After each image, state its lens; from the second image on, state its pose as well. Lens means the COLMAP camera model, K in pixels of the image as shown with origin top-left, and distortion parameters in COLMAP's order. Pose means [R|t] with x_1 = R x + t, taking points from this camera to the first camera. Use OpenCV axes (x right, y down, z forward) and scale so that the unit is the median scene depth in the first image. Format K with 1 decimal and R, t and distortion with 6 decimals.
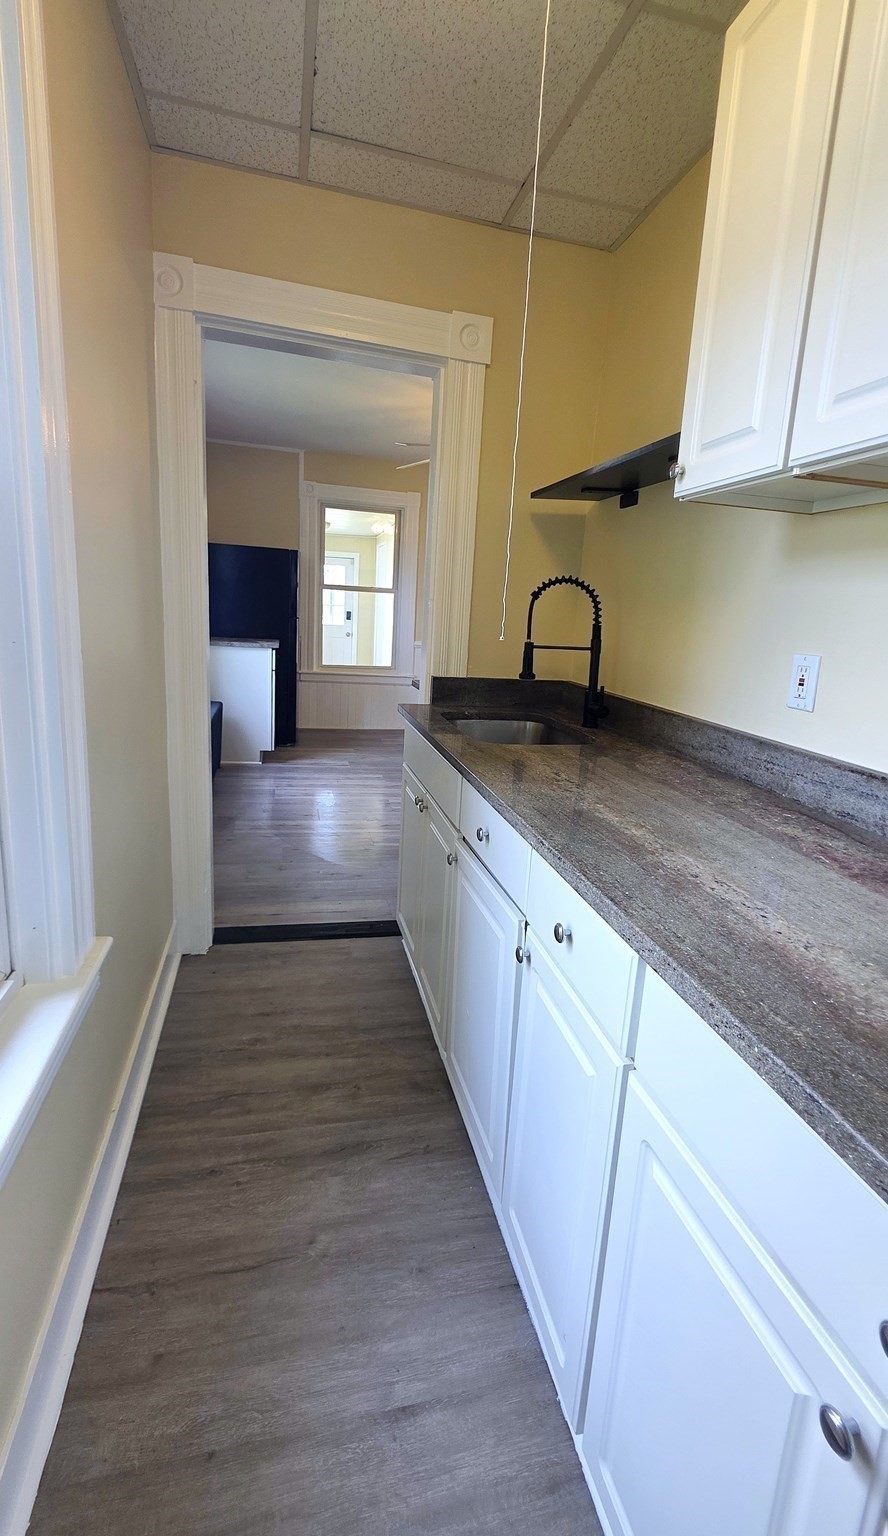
lens RADIAL K [[663.4, 0, 448.5], [0, 663.4, 737.5], [0, 0, 1]] dist [0.000494, 0.000013]
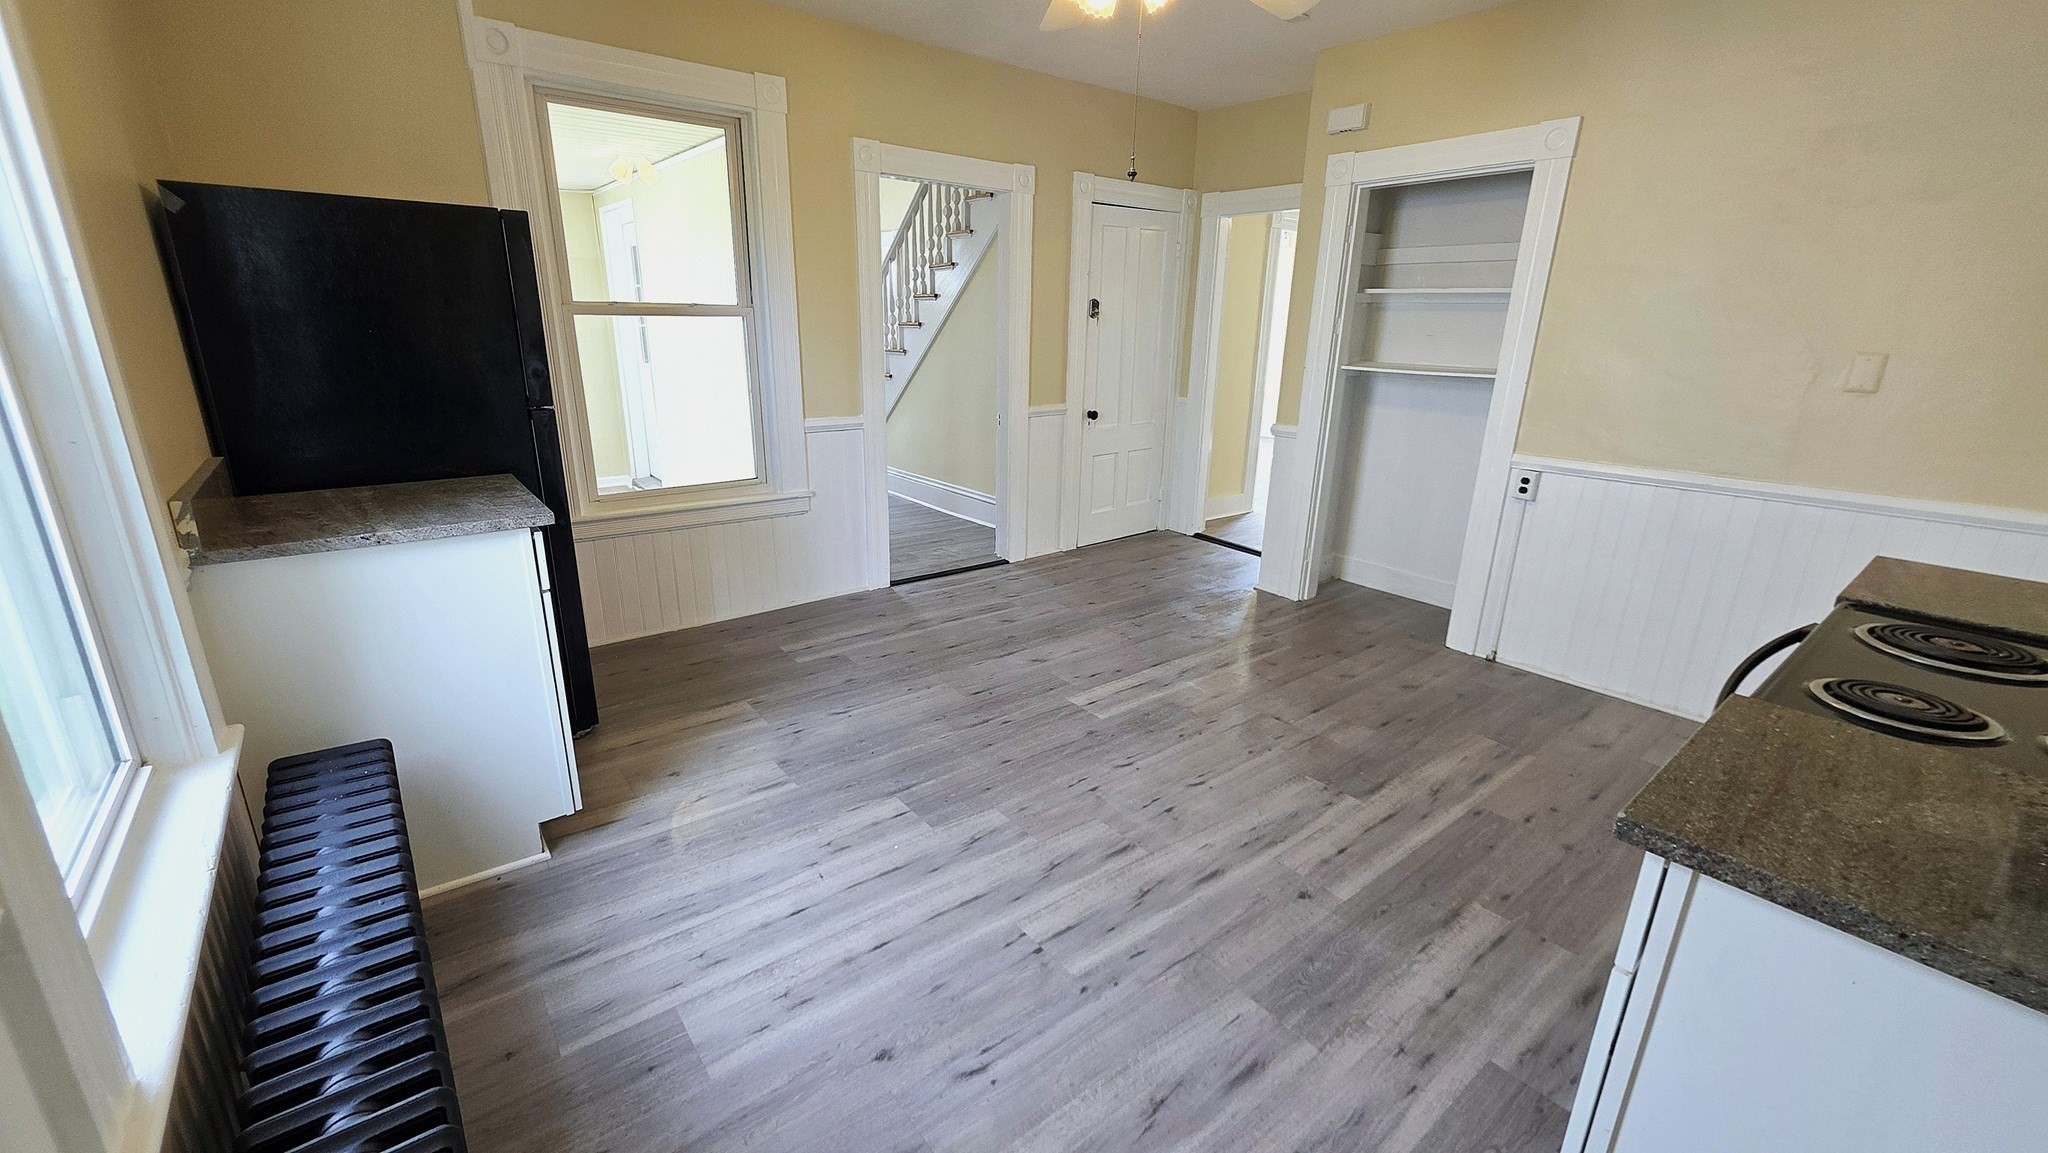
lens RADIAL K [[825.3, 0, 1015.4], [0, 825.3, 566.5], [0, 0, 1]] dist [0.002441, -0.002087]
pose [[0.913050, -0.155812, 0.376912, -0.158201], [0.113553, 0.984724, 0.132000, -0.107903], [-0.391721, -0.077724, 0.916795, 0.419469]]
